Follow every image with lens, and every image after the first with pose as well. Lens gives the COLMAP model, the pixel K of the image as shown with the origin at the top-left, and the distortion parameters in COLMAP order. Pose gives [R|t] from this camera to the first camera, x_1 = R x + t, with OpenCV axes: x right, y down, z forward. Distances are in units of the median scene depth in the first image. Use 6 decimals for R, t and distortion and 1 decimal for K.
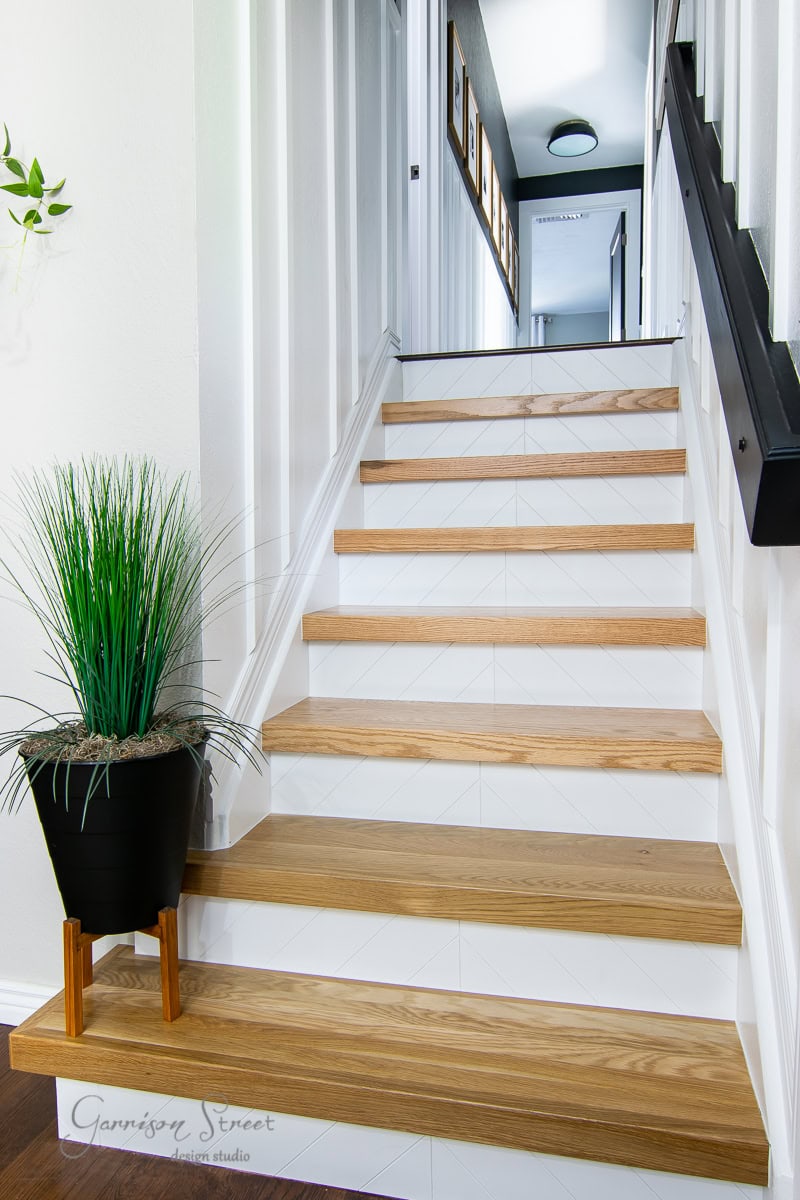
lens RADIAL K [[817.7, 0, 399.7], [0, 817.7, 595.8], [0, 0, 1]] dist [0.001447, -0.021520]
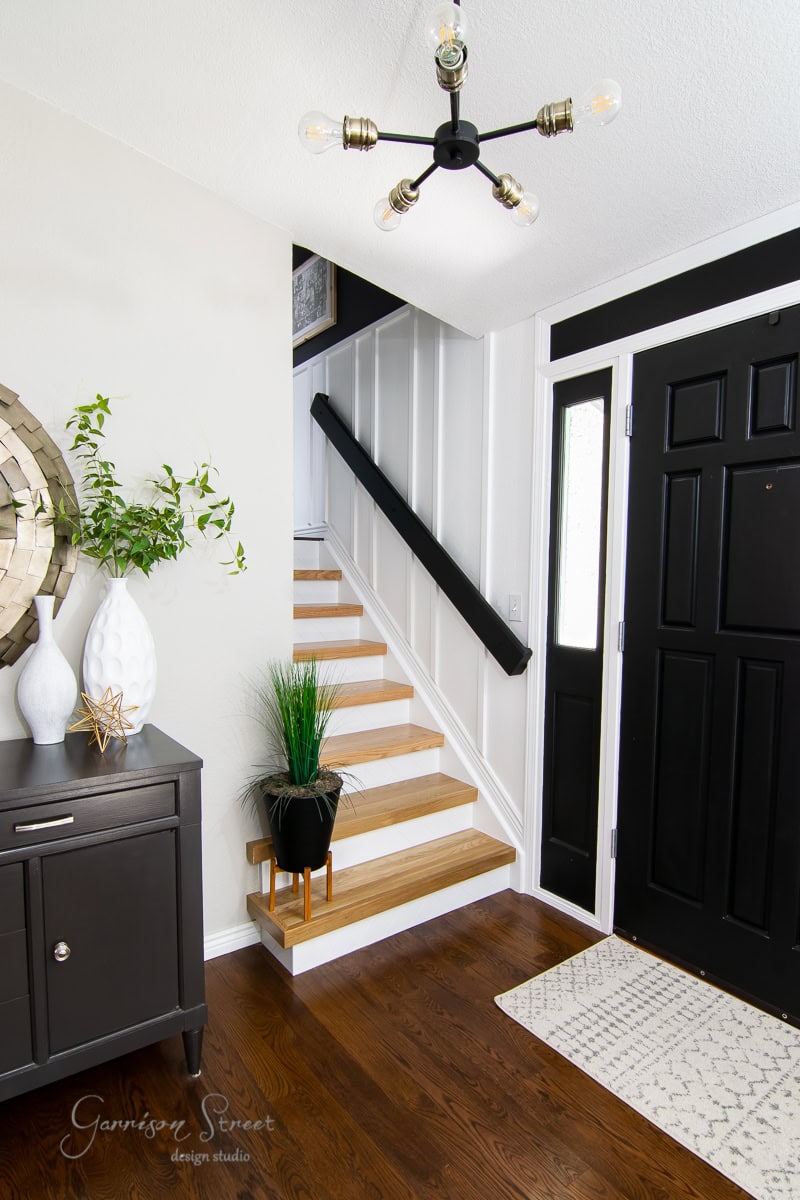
lens RADIAL K [[637.2, 0, 389.9], [0, 637.2, 610.9], [0, 0, 1]] dist [-0.006904, -0.000410]
pose [[0.650179, -0.030768, 0.759158, -1.344717], [0.034552, 0.999343, 0.010910, -0.266619], [-0.758995, 0.019136, 0.650815, -0.261648]]
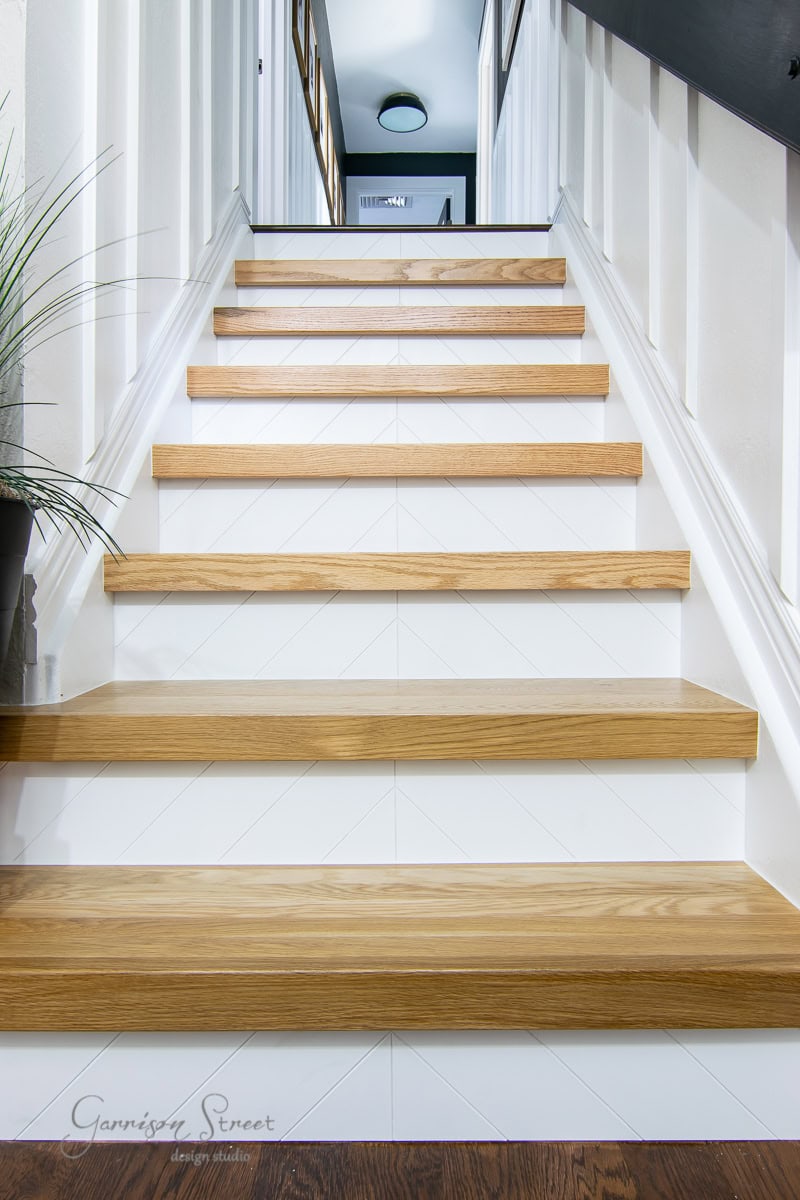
lens RADIAL K [[817.7, 0, 398.1], [0, 817.7, 589.1], [0, 0, 1]] dist [0.001447, -0.021520]
pose [[0.972661, 0.004233, 0.232193, -0.094012], [0.004807, 0.999253, -0.038351, 0.250997], [-0.232182, 0.038418, 0.971913, 0.255093]]
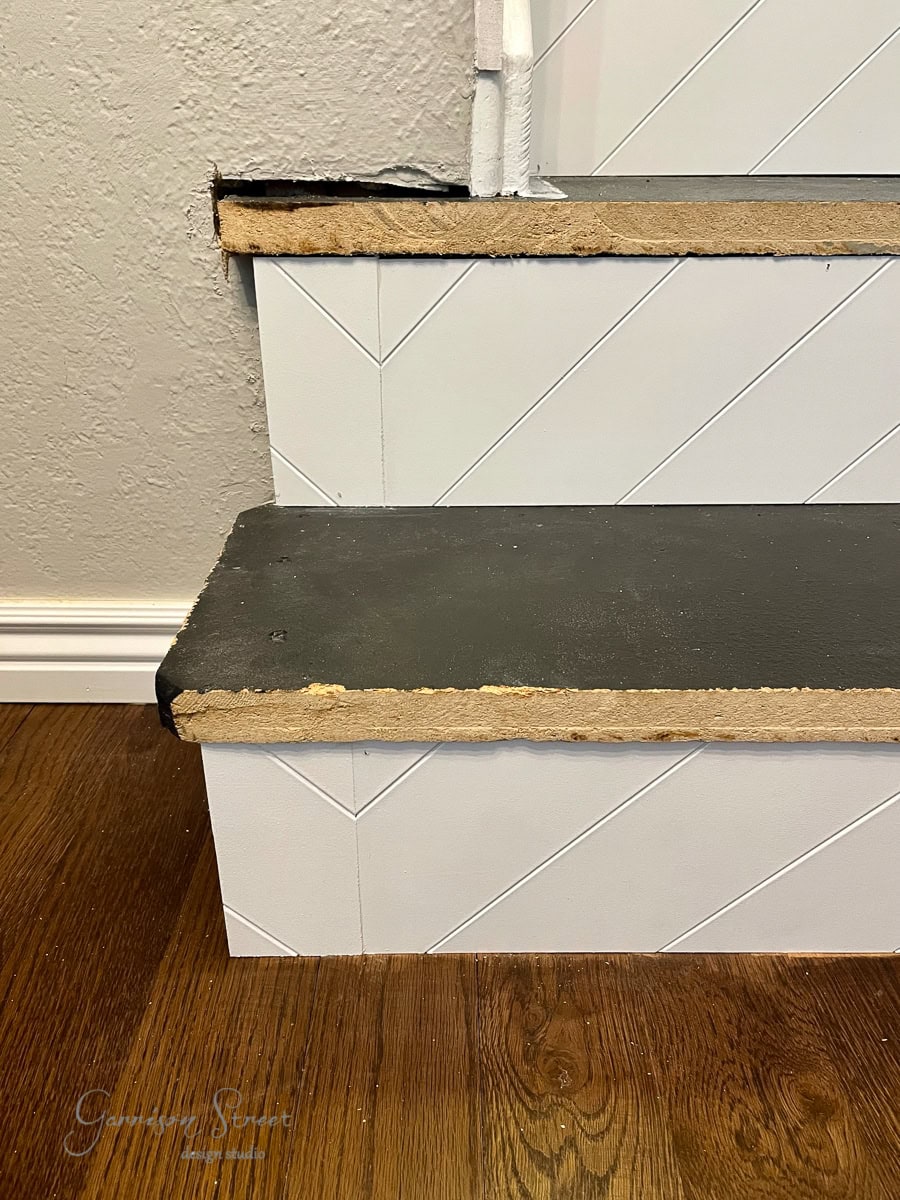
lens RADIAL K [[904.5, 0, 444.4], [0, 904.5, 600.3], [0, 0, 1]] dist [0.082299, -0.105446]
pose [[0.972020, -0.093999, 0.215272, -0.362640], [0.001435, 0.918801, 0.394719, 0.338076], [-0.234895, -0.383366, 0.893227, 0.621896]]
